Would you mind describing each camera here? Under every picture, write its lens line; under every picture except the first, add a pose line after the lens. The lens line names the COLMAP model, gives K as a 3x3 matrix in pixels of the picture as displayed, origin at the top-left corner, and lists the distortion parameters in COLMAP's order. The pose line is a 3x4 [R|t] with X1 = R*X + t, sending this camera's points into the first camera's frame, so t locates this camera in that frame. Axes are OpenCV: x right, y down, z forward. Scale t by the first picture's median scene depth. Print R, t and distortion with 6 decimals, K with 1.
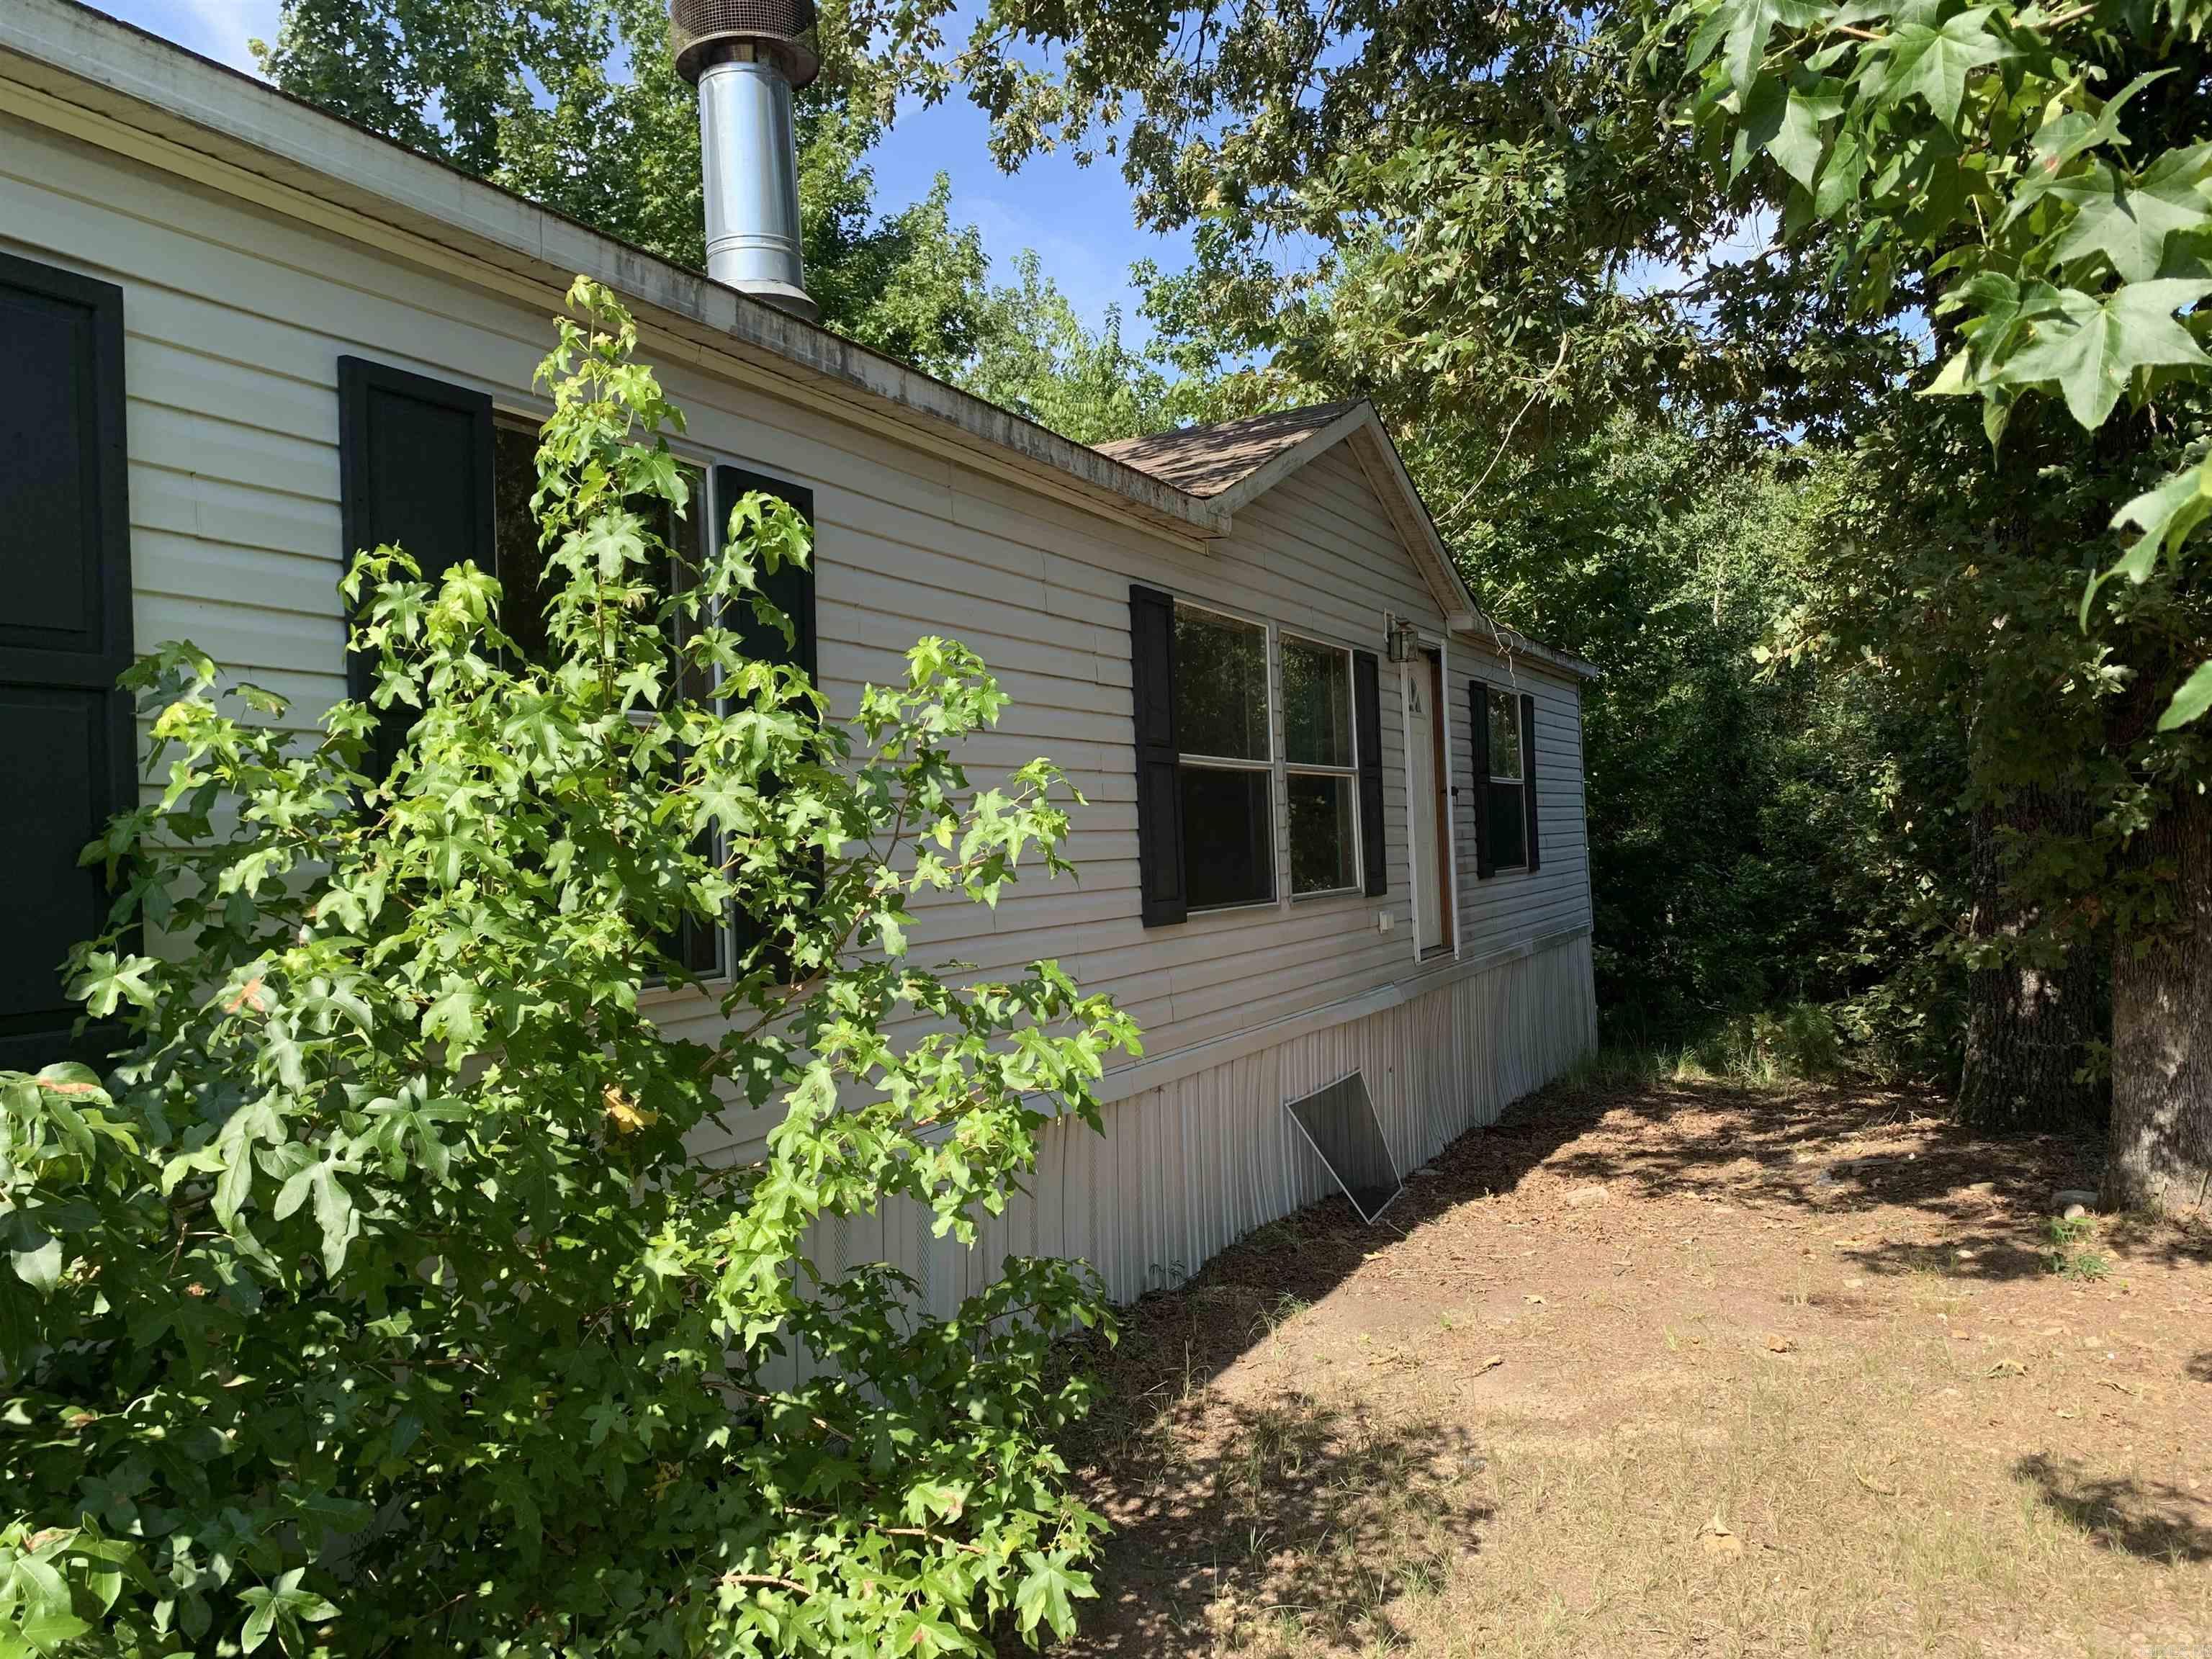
lens RADIAL K [[1673.7, 0, 1099.3], [0, 1673.7, 820.3], [0, 0, 1]] dist [0.040614, -0.050373]
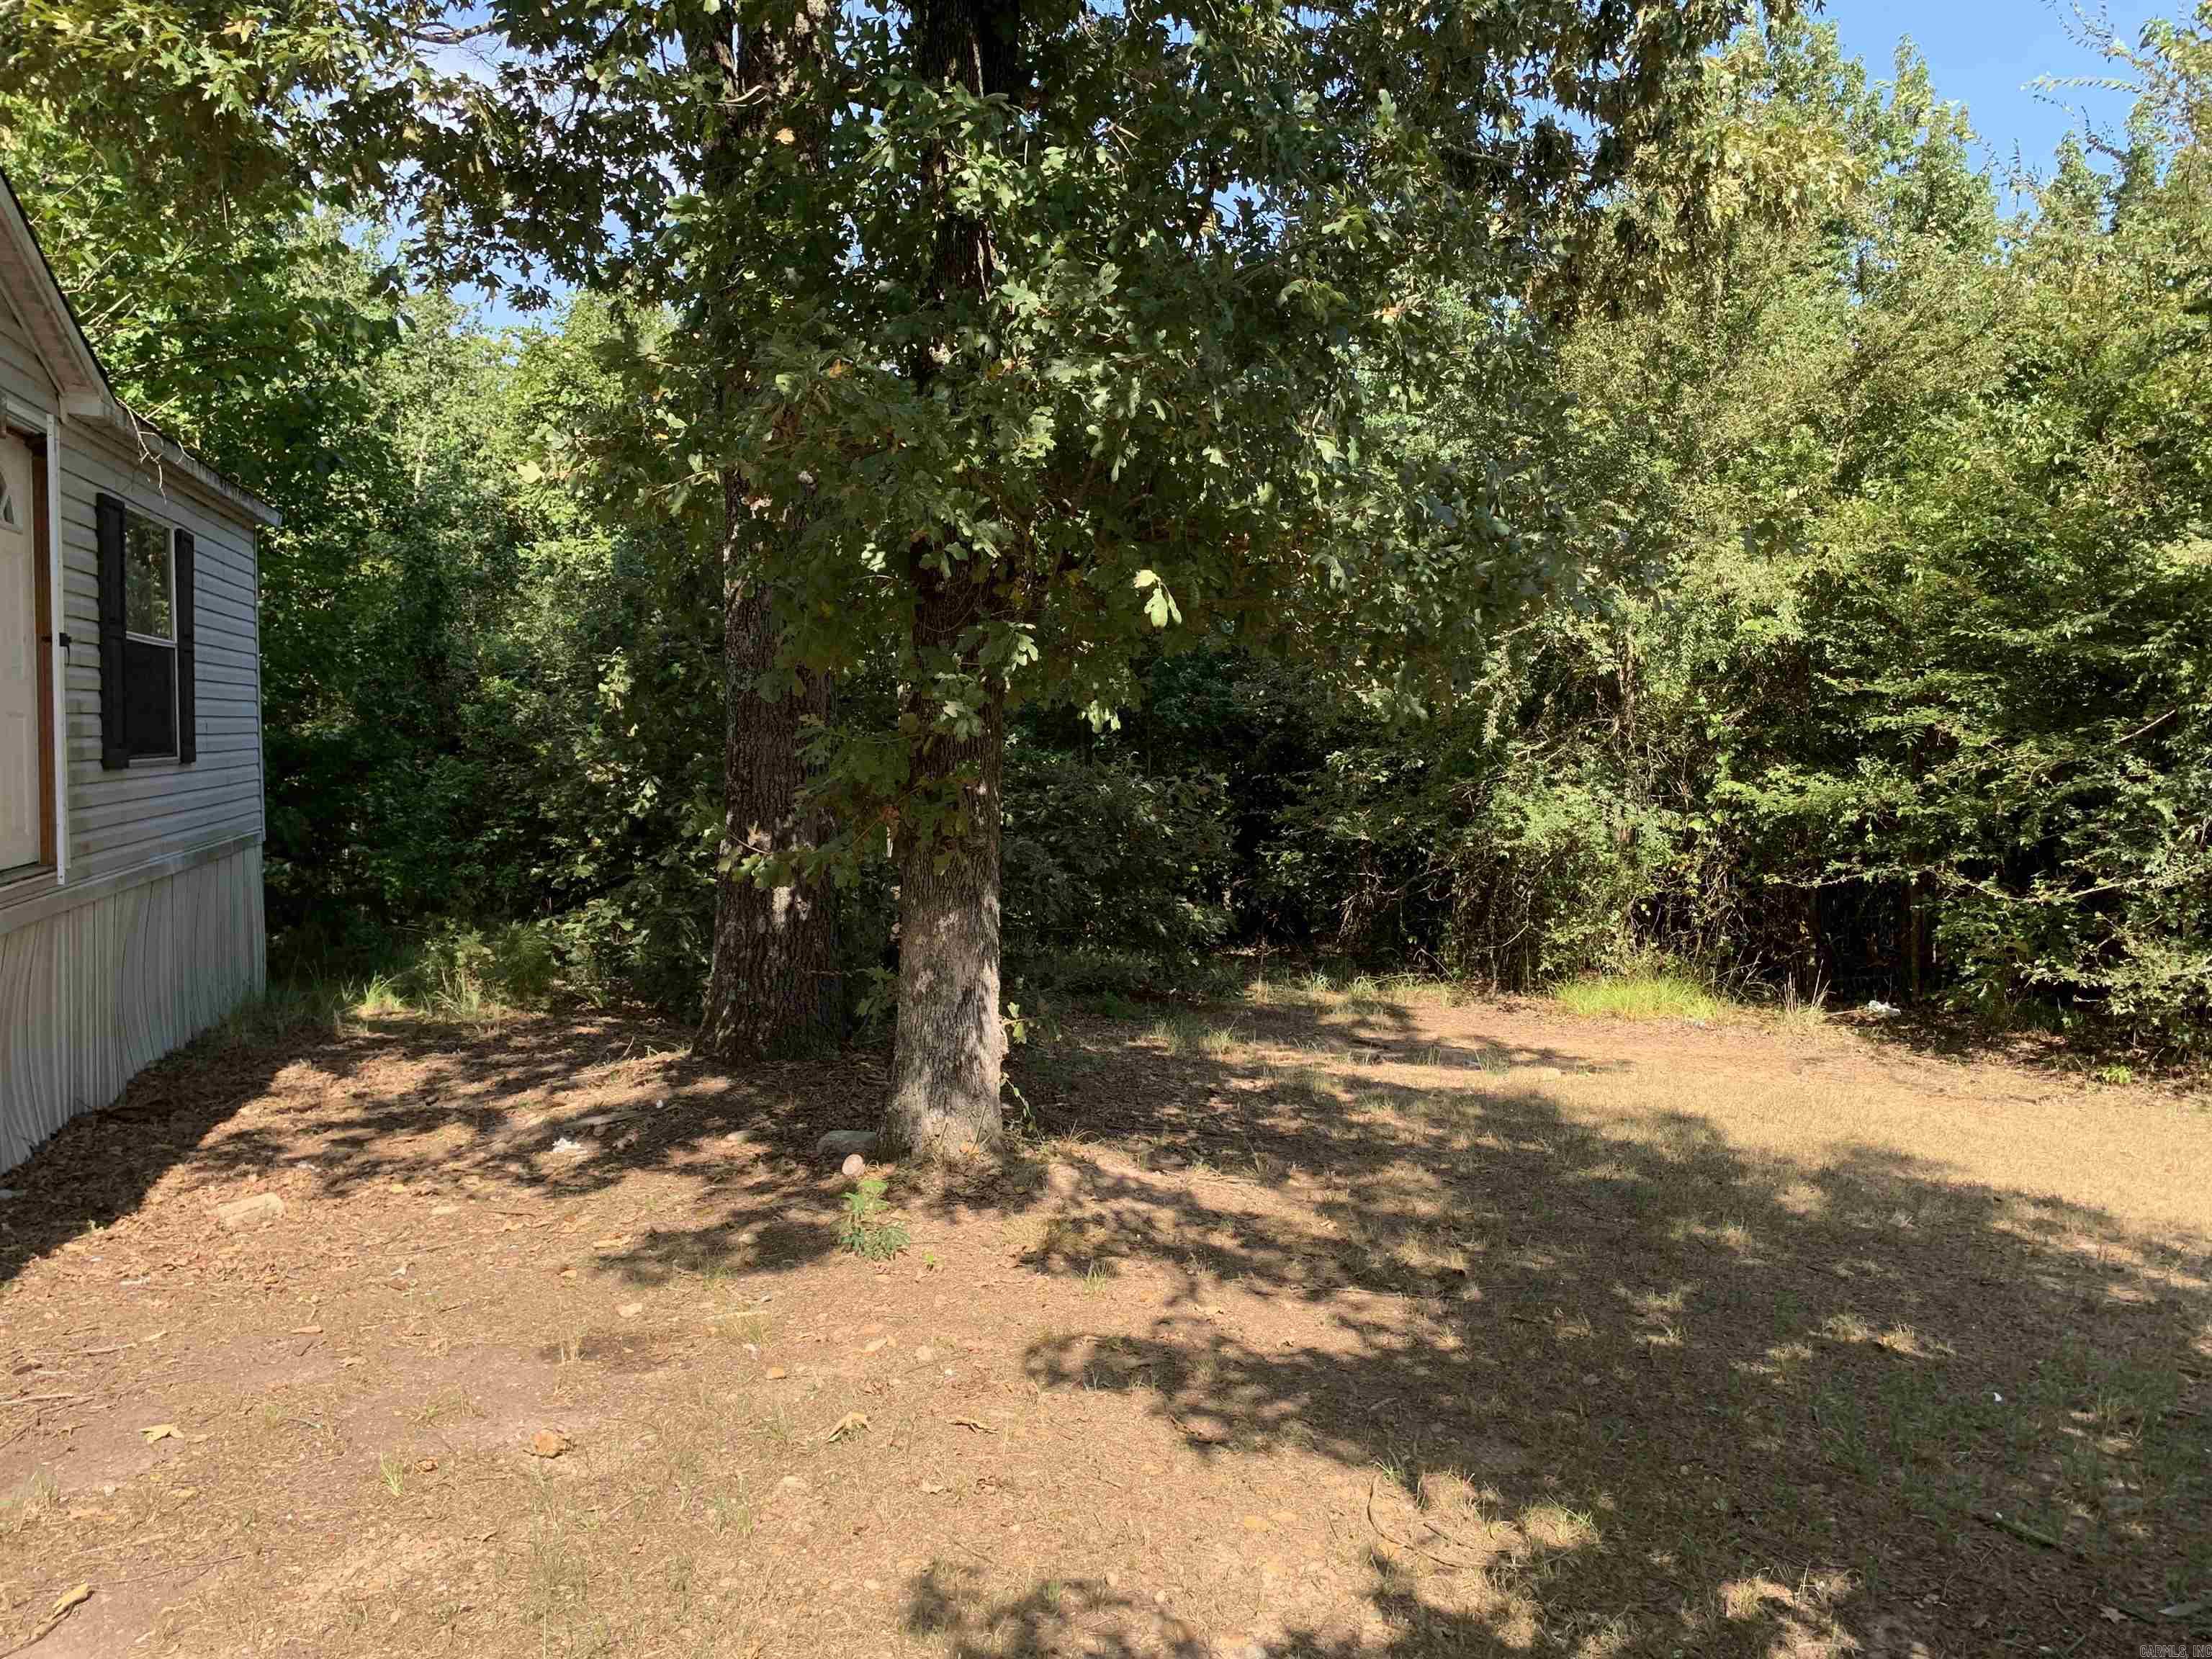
lens RADIAL K [[1673.7, 0, 1083.4], [0, 1673.7, 817.1], [0, 0, 1]] dist [0.040614, -0.050373]
pose [[0.737668, 0.012258, 0.675052, 0.046723], [-0.048184, 0.998242, 0.034526, 0.010003], [-0.673442, -0.057995, 0.736962, 0.174477]]
